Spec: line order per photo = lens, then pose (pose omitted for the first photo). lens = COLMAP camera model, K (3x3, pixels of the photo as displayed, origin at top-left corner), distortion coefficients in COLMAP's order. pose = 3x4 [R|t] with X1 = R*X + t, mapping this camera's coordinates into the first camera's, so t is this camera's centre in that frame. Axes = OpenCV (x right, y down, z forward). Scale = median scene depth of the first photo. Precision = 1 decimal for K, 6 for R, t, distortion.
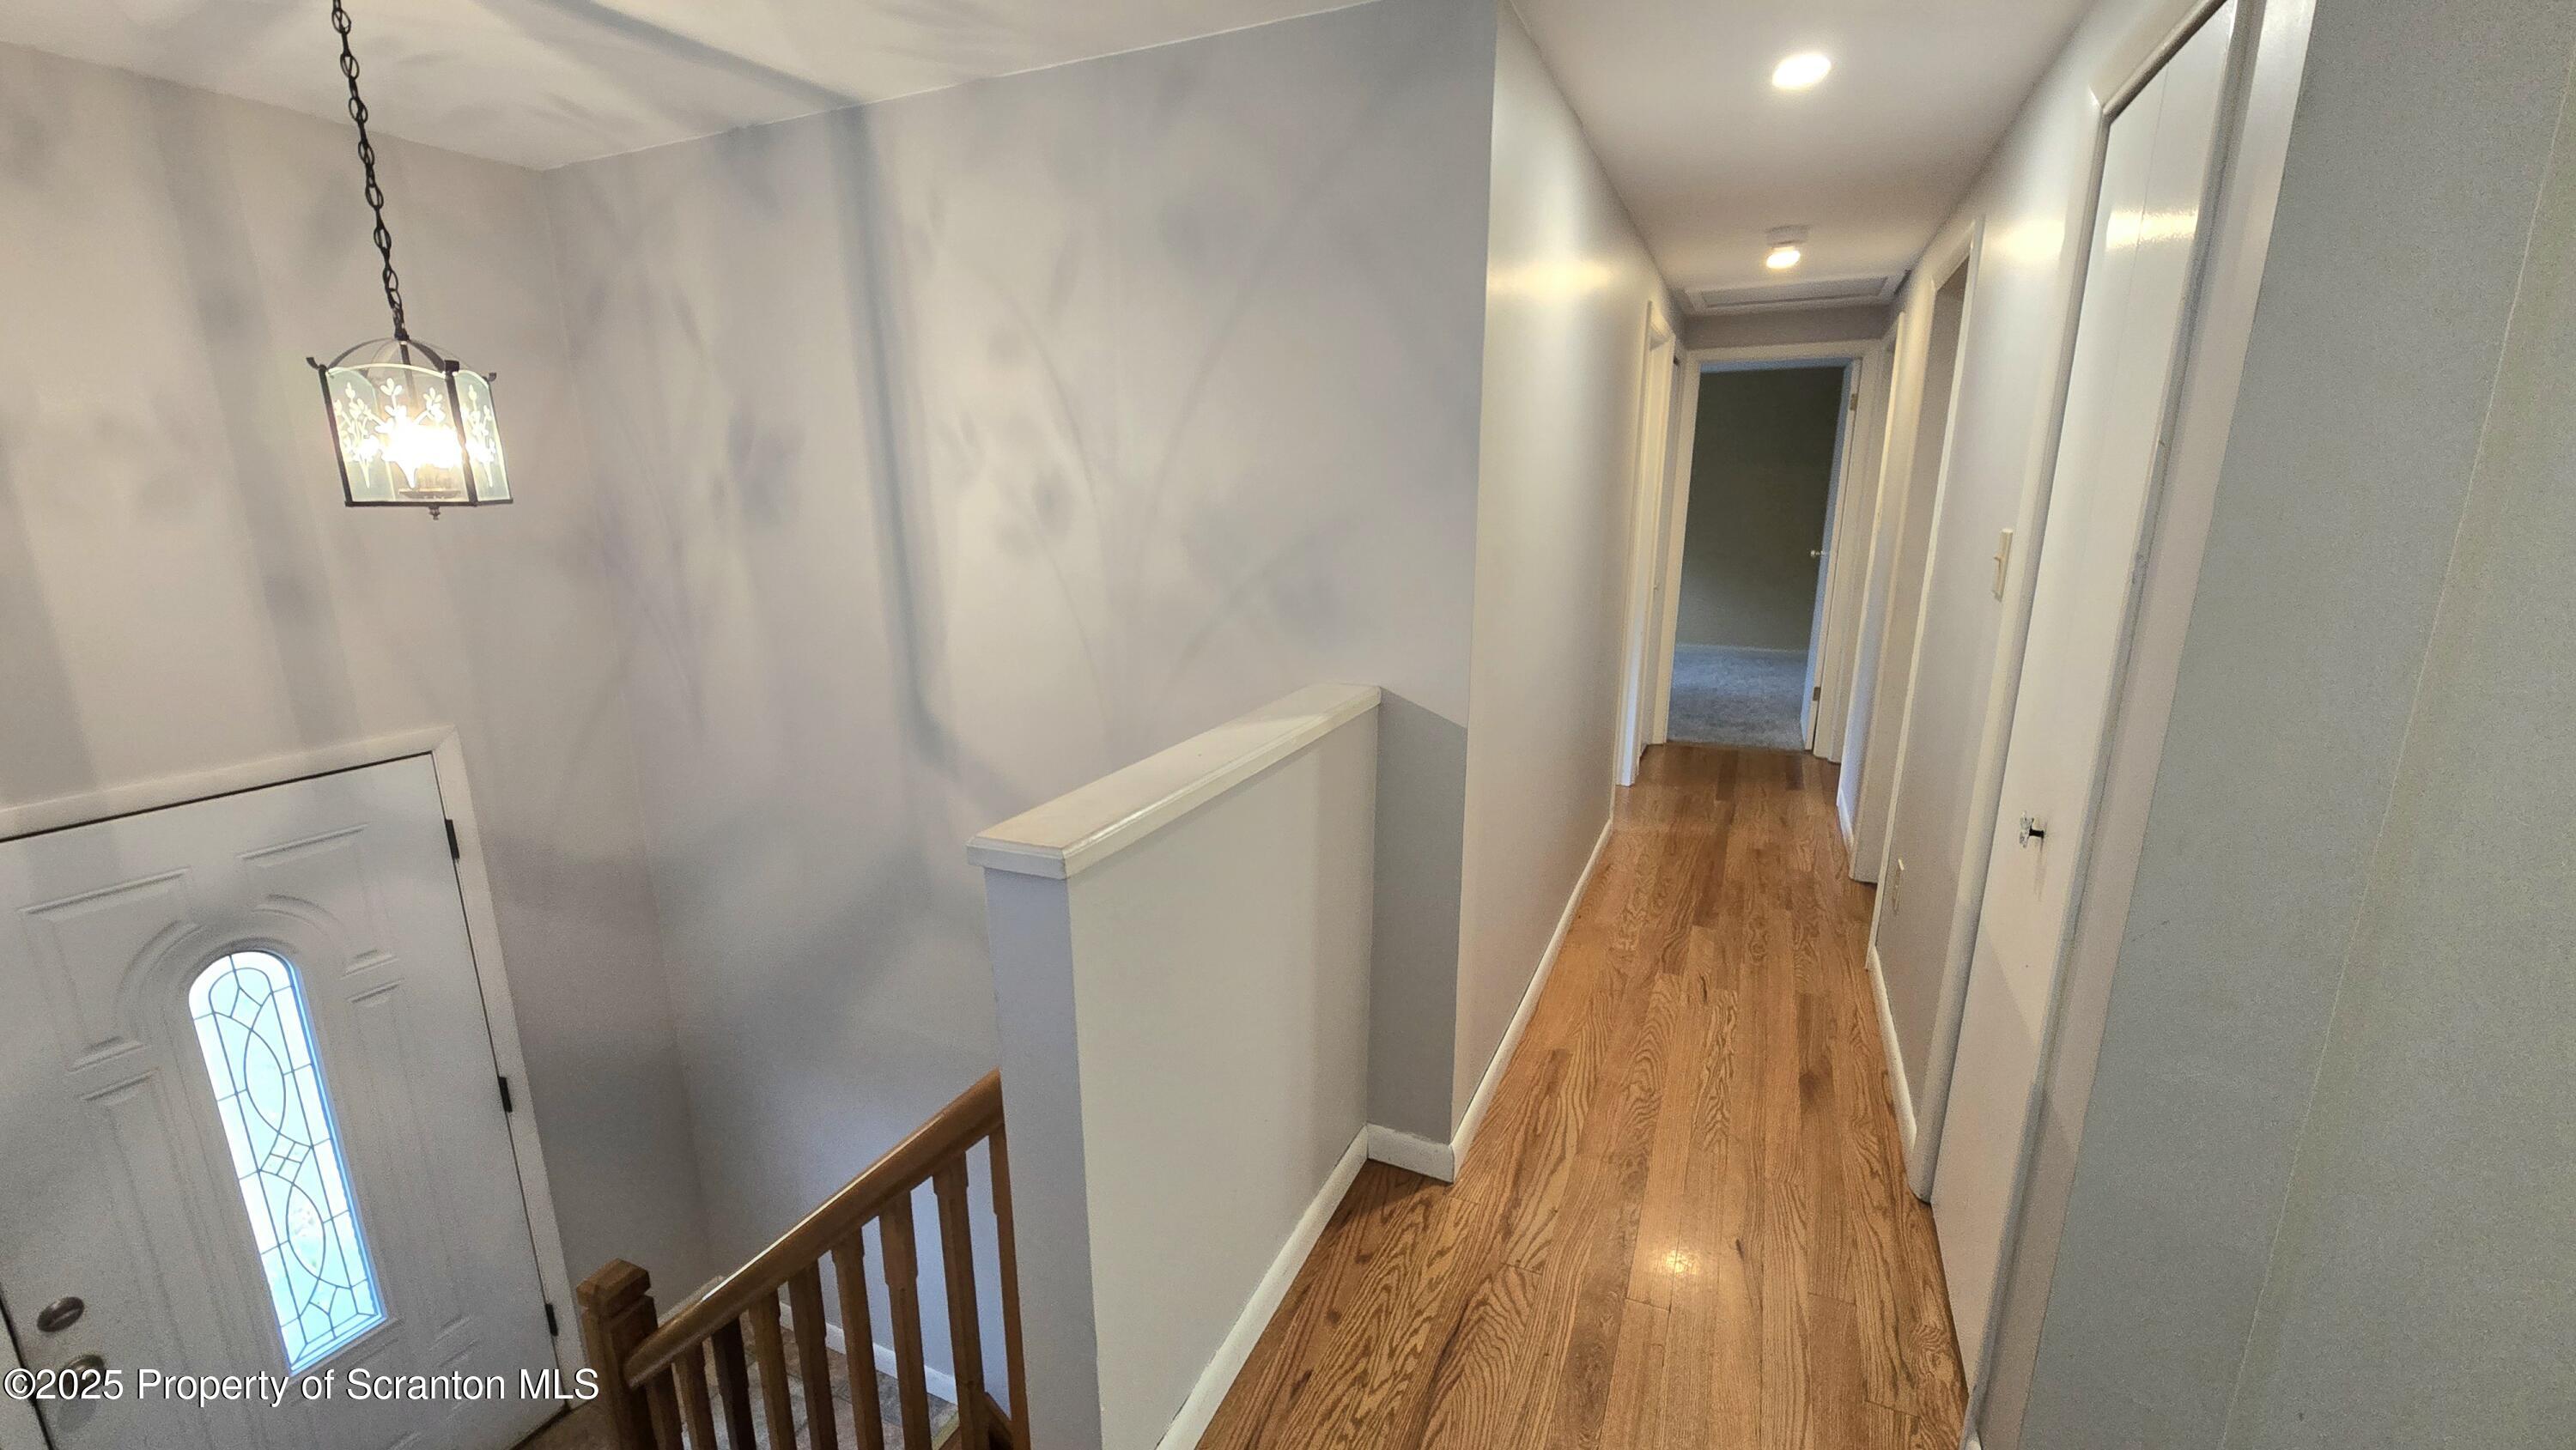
lens RADIAL K [[1058.6, 0, 1271.1], [0, 1058.6, 728.1], [0, 0, 1]] dist [-0.002122, 0.000428]
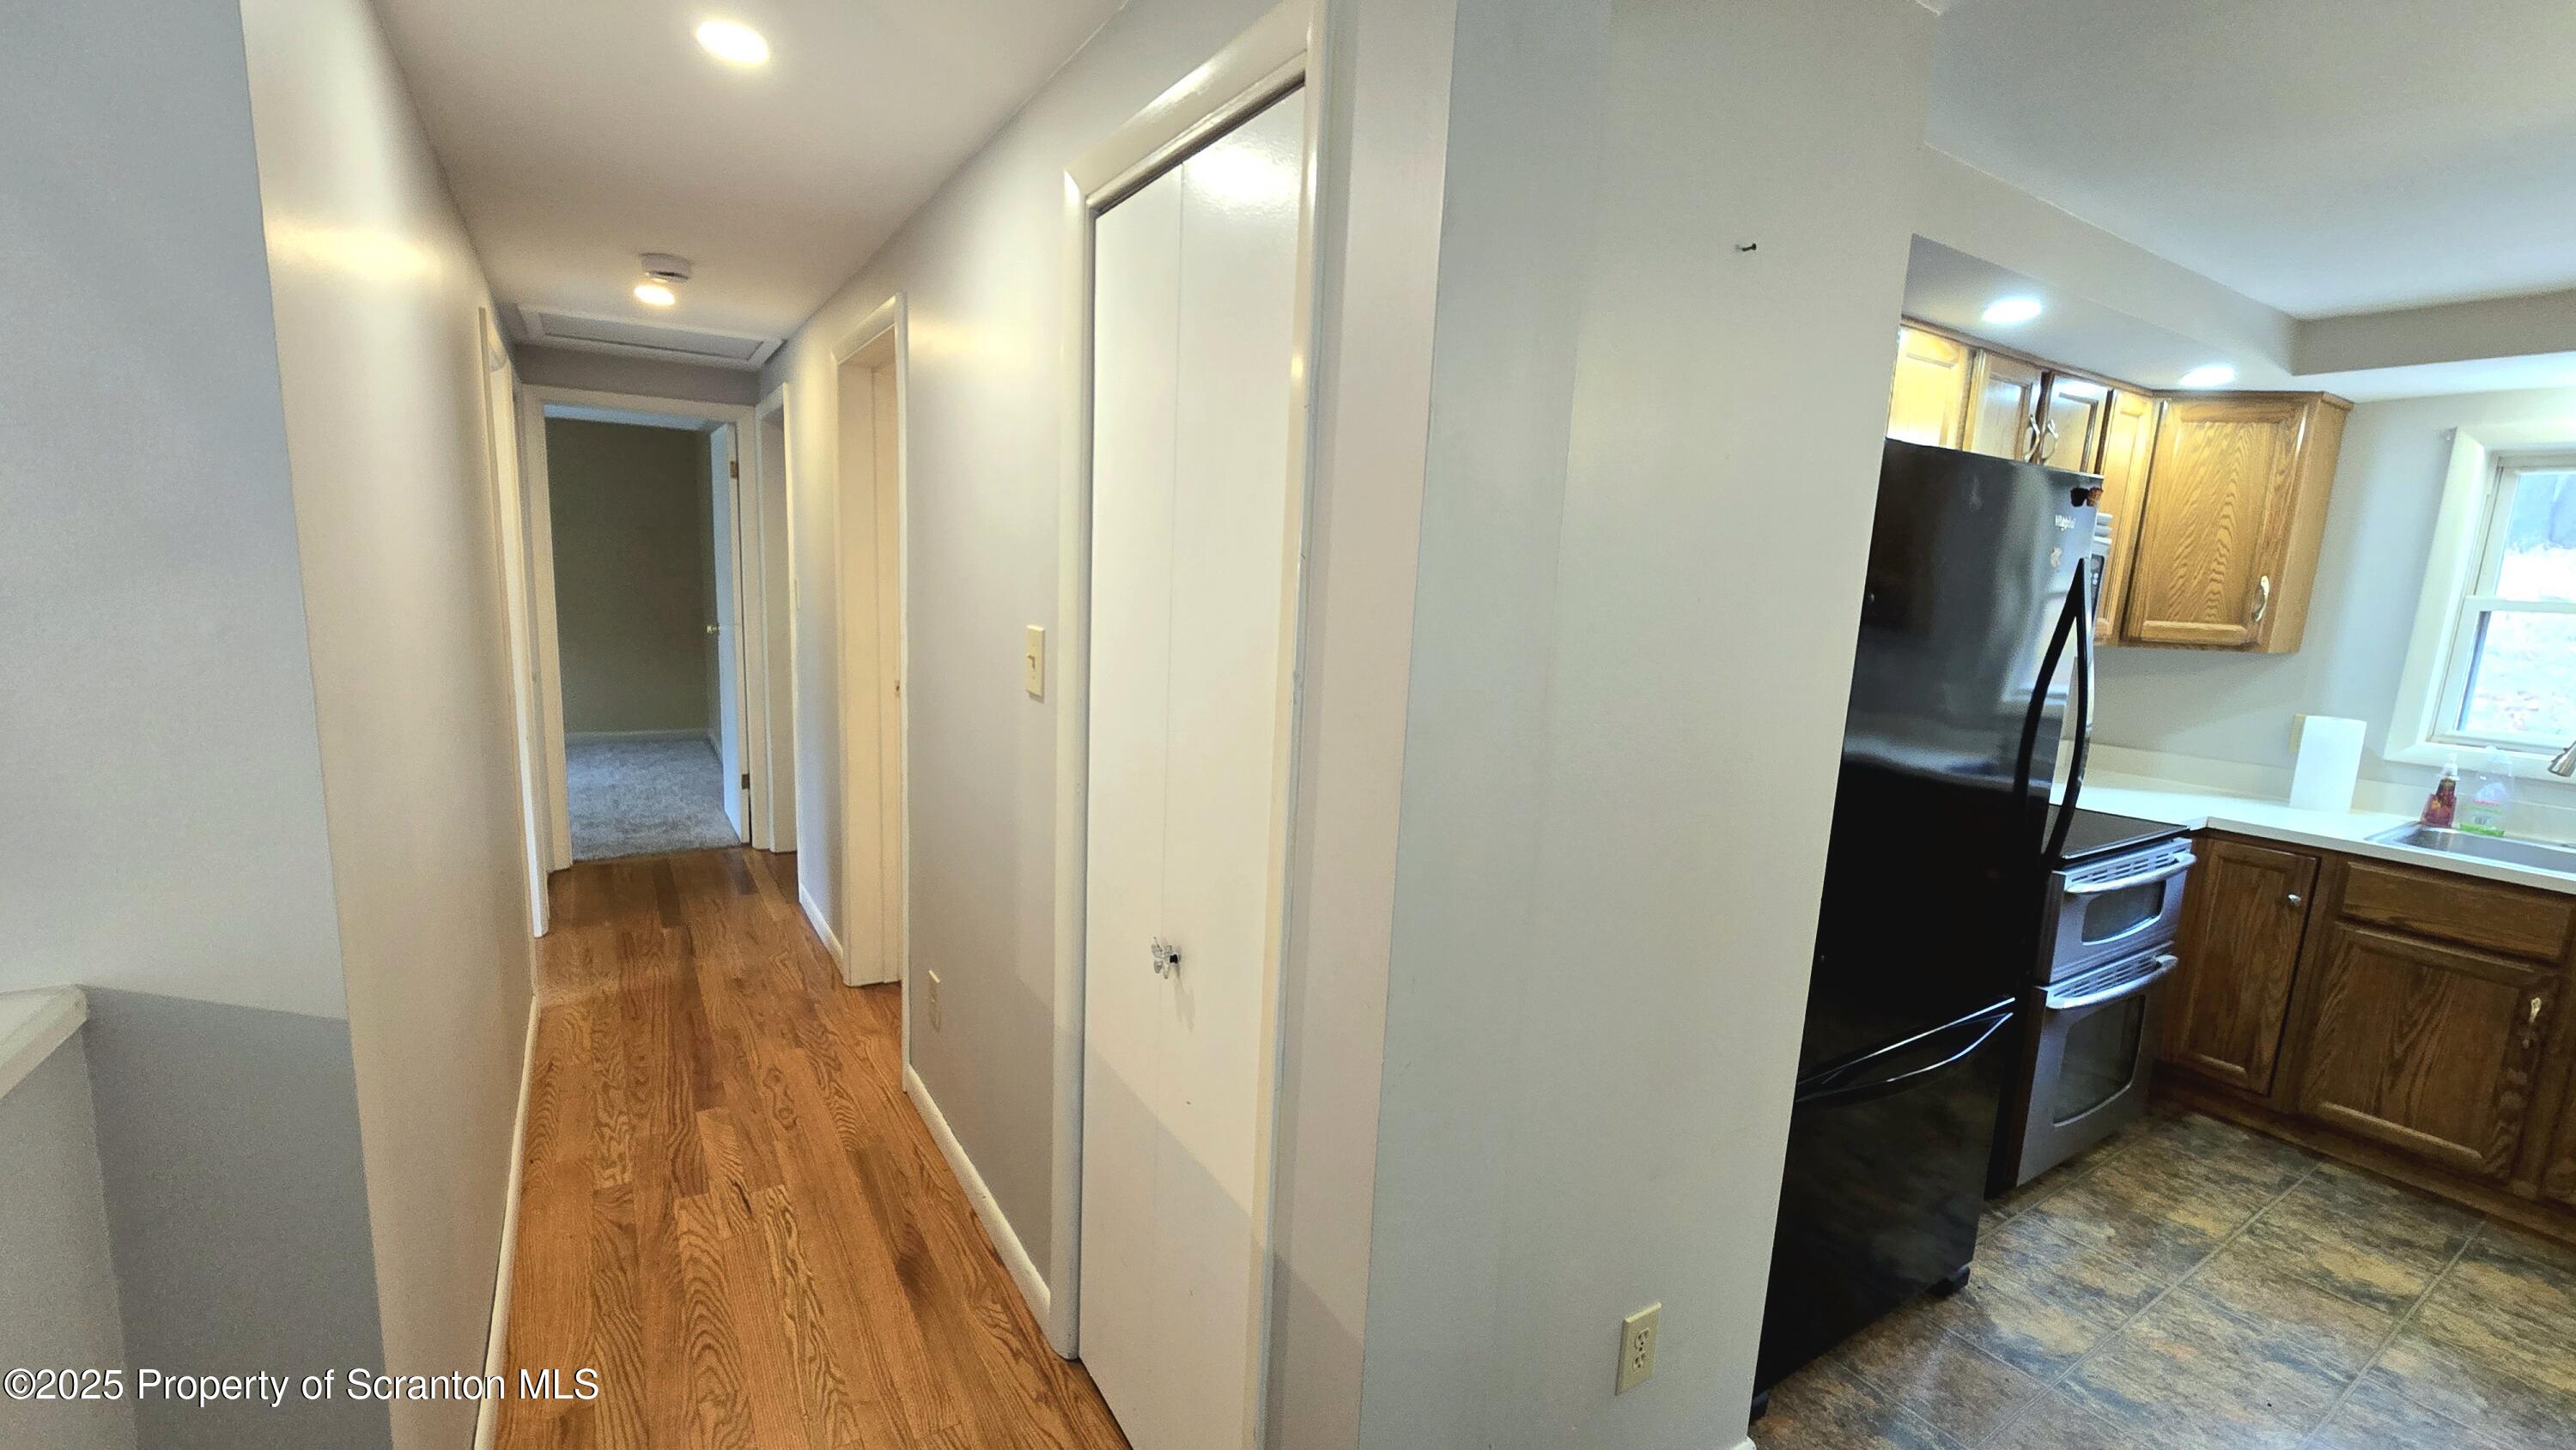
lens RADIAL K [[1058.6, 0, 1265.7], [0, 1058.6, 745.3], [0, 0, 1]] dist [-0.002122, 0.000428]
pose [[0.549970, -0.110032, 0.827904, 0.008368], [0.145720, 0.988721, 0.034605, -0.048575], [-0.822374, 0.101611, 0.559801, 0.178445]]
